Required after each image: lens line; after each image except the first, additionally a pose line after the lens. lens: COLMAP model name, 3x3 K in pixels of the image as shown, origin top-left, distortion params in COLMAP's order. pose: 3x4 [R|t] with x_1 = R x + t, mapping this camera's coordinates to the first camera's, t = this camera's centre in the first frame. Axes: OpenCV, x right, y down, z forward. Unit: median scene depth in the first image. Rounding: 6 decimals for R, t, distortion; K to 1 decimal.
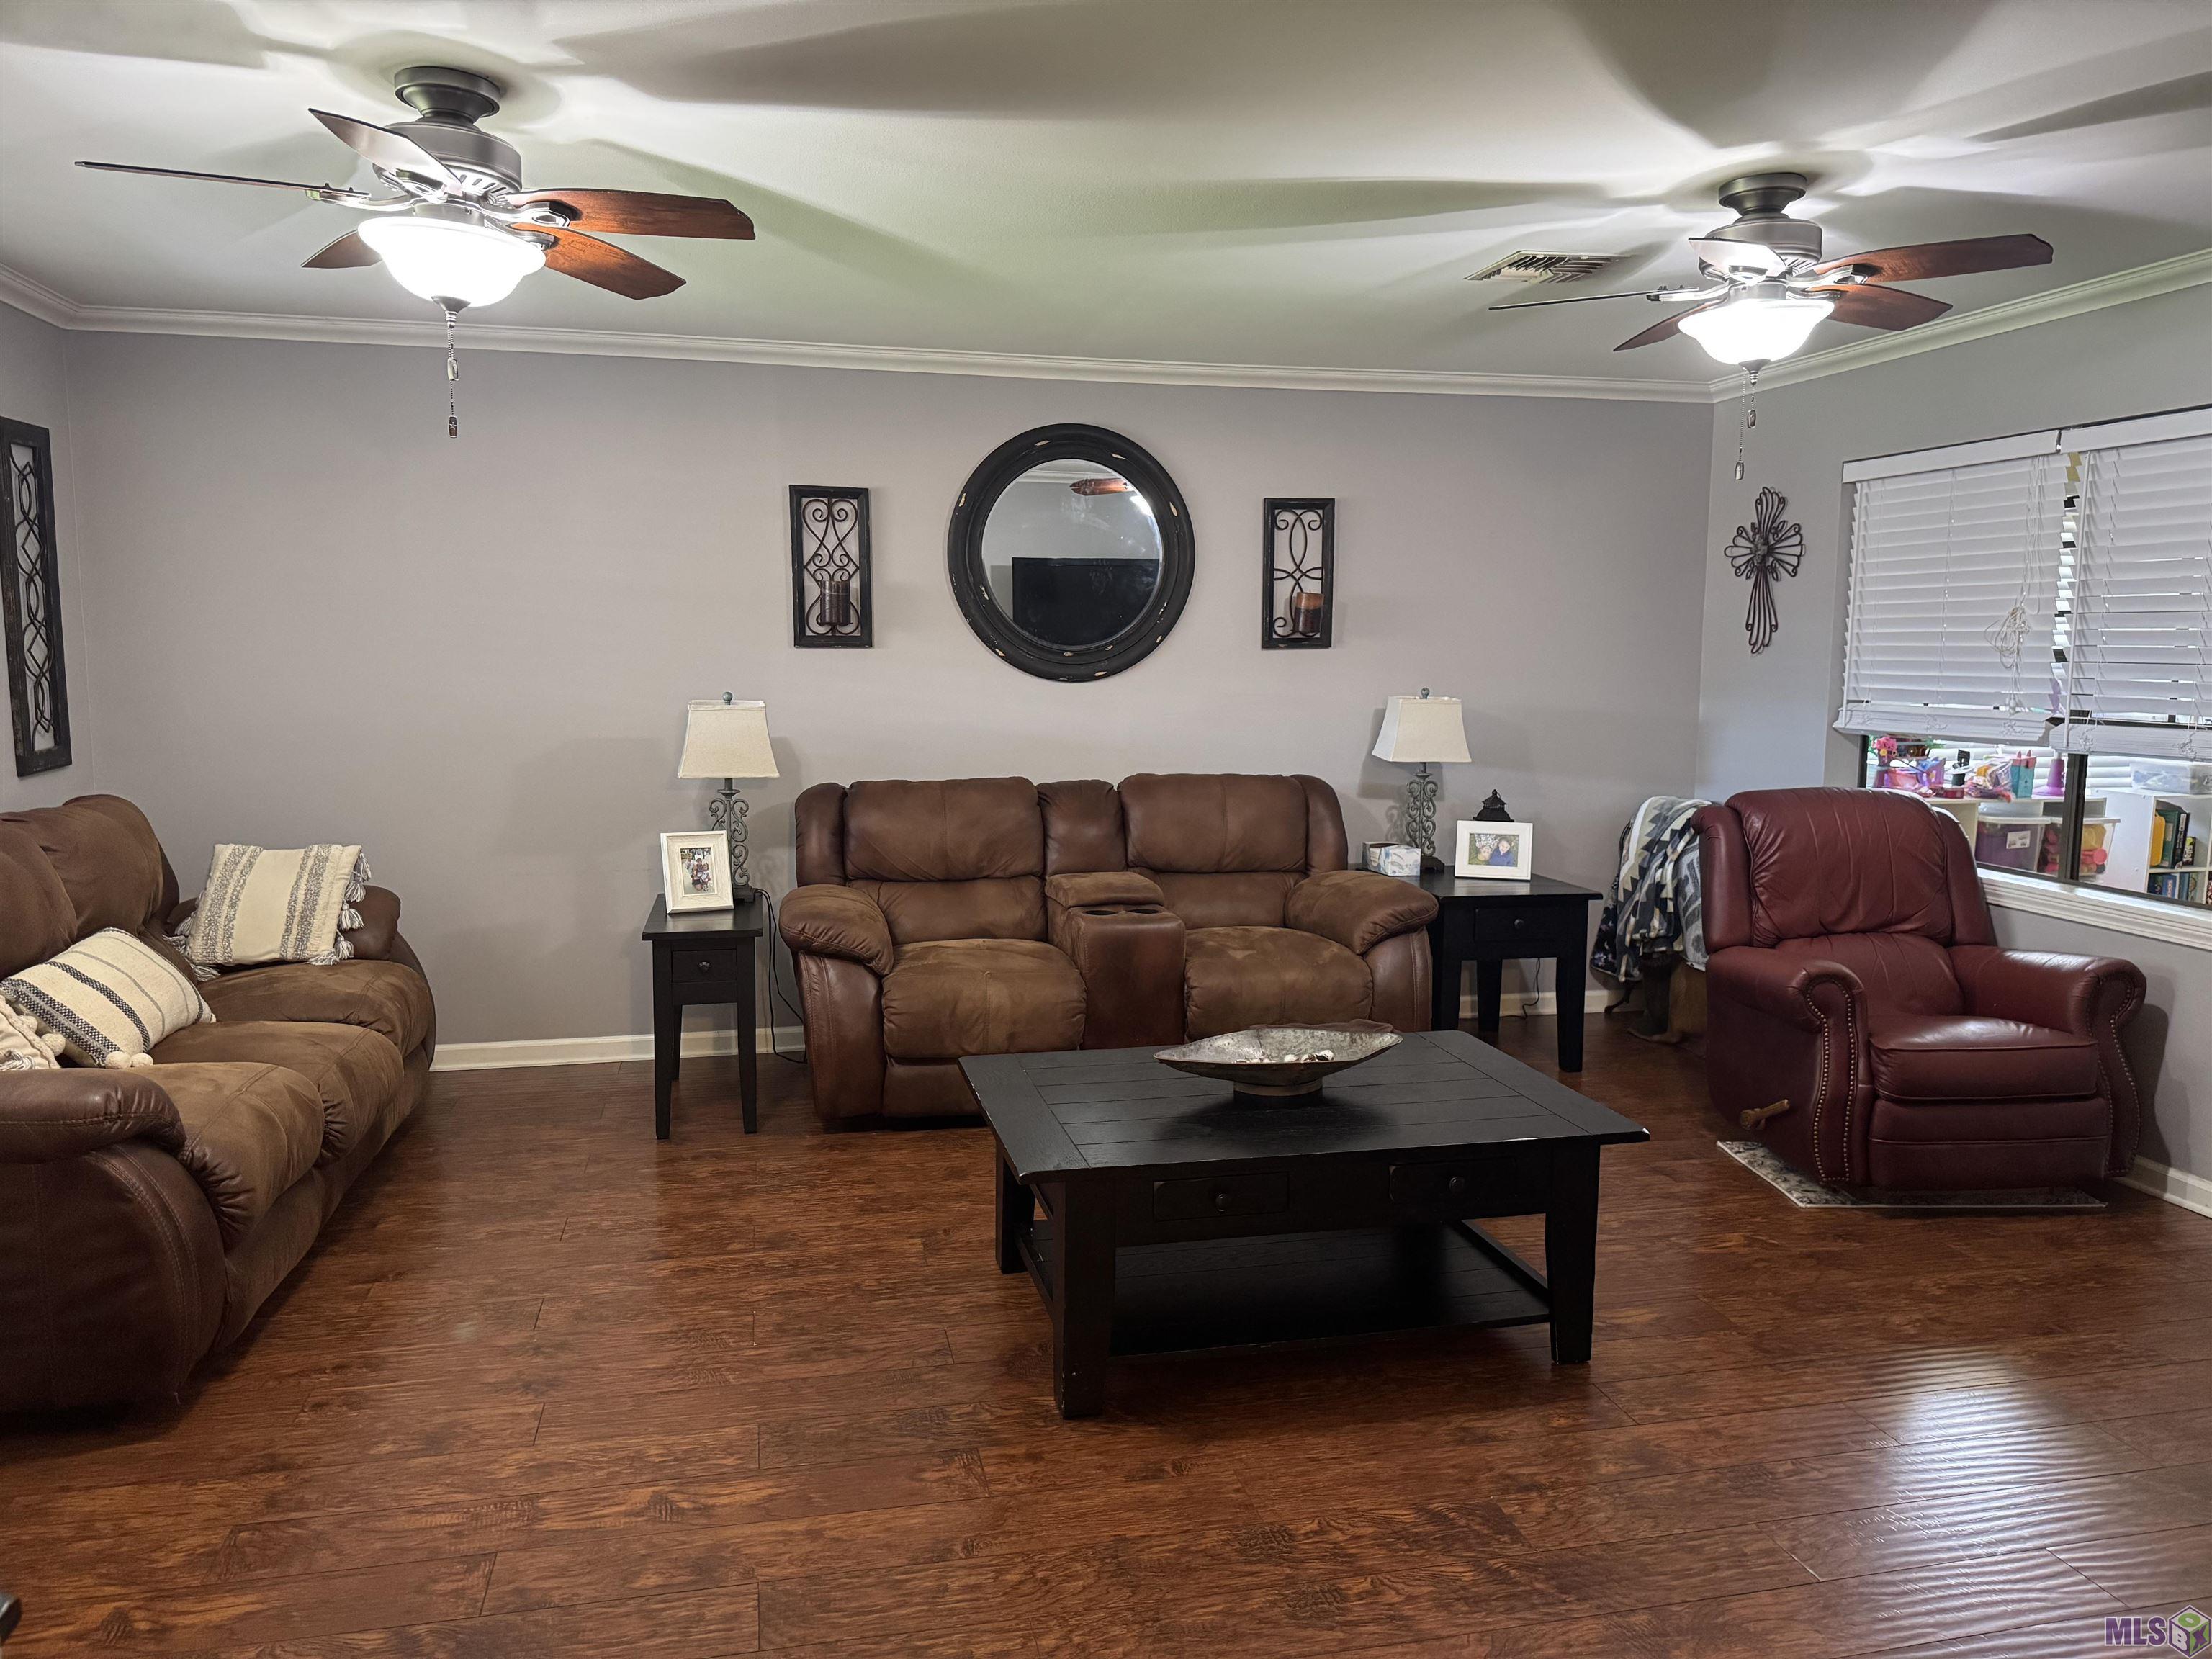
lens RADIAL K [[1551.9, 0, 1094.4], [0, 1551.9, 832.7], [0, 0, 1]] dist [0.140708, -0.229168]
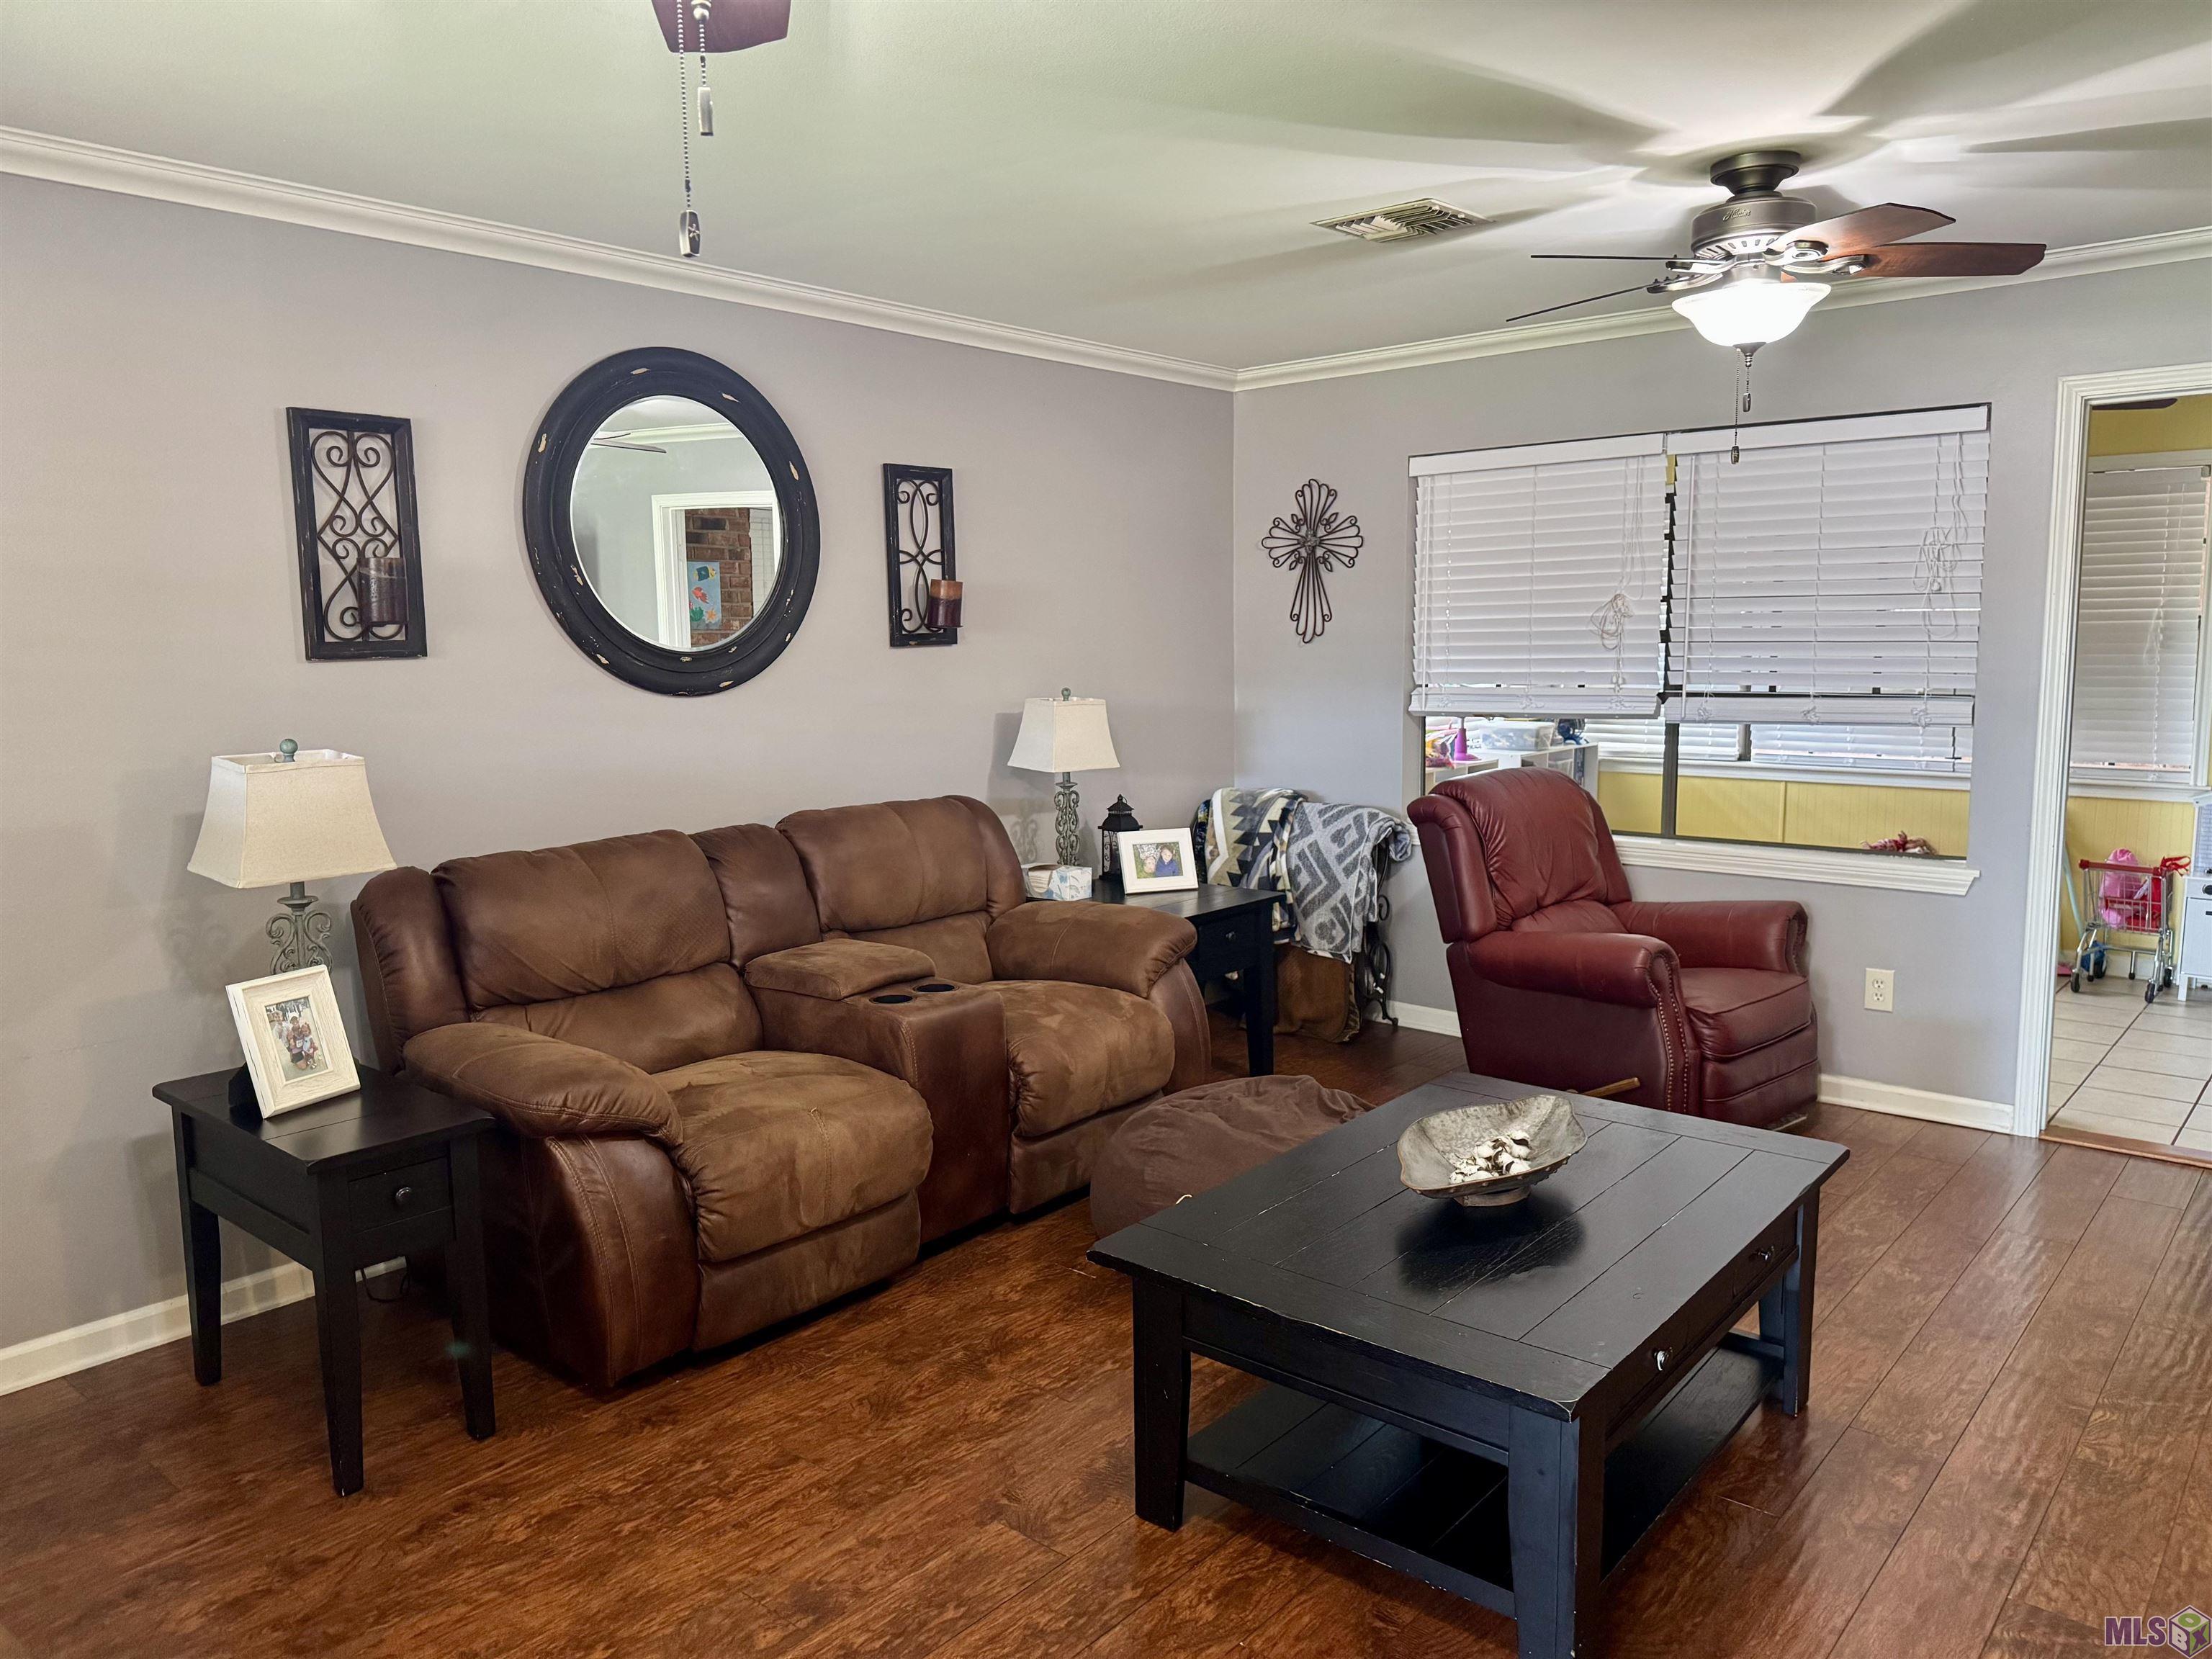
lens RADIAL K [[1548.7, 0, 1106.0], [0, 1548.7, 829.5], [0, 0, 1]] dist [0.139250, -0.221579]
pose [[0.800343, -0.094340, 0.592074, -0.320598], [0.090825, 0.995223, 0.035803, -0.044004], [-0.592623, 0.025120, 0.805088, 0.289852]]
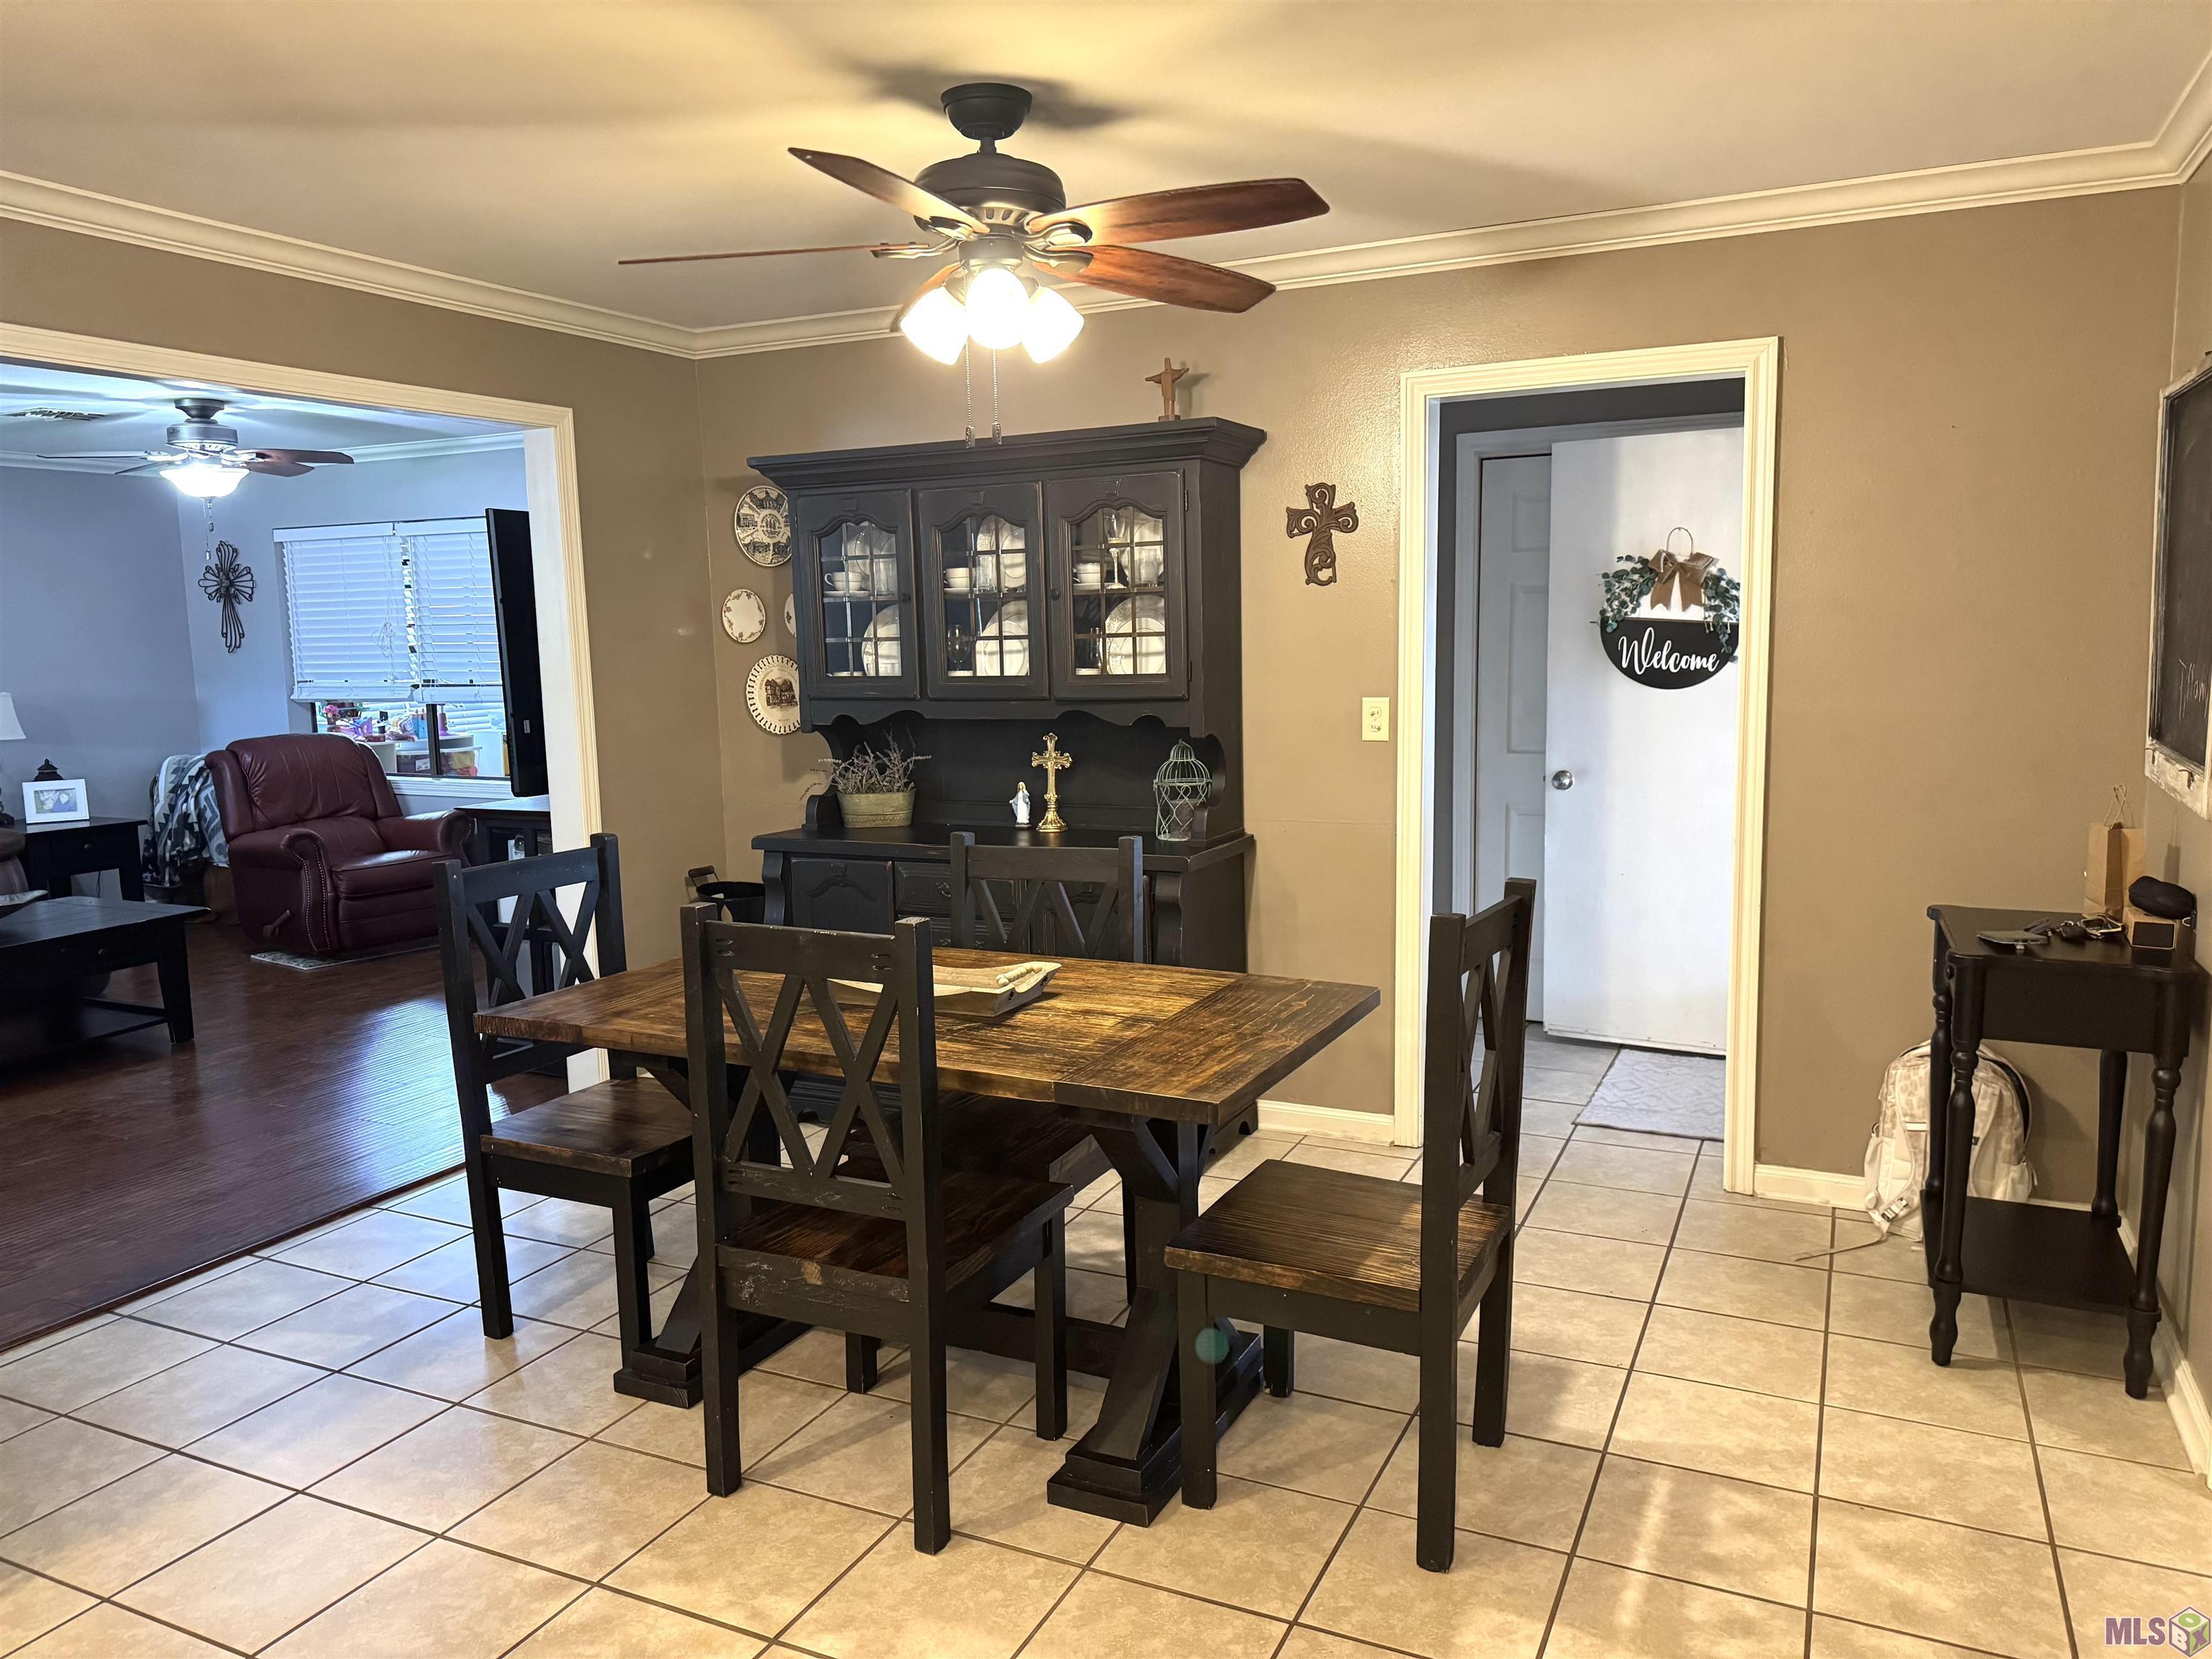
lens RADIAL K [[1545.0, 0, 1147.1], [0, 1545.0, 810.0], [0, 0, 1]] dist [0.039359, -0.074082]
pose [[0.600990, -0.111508, 0.791440, -0.249814], [0.116882, 0.991836, 0.050986, 0.063149], [-0.790664, 0.061864, 0.609116, -0.594057]]
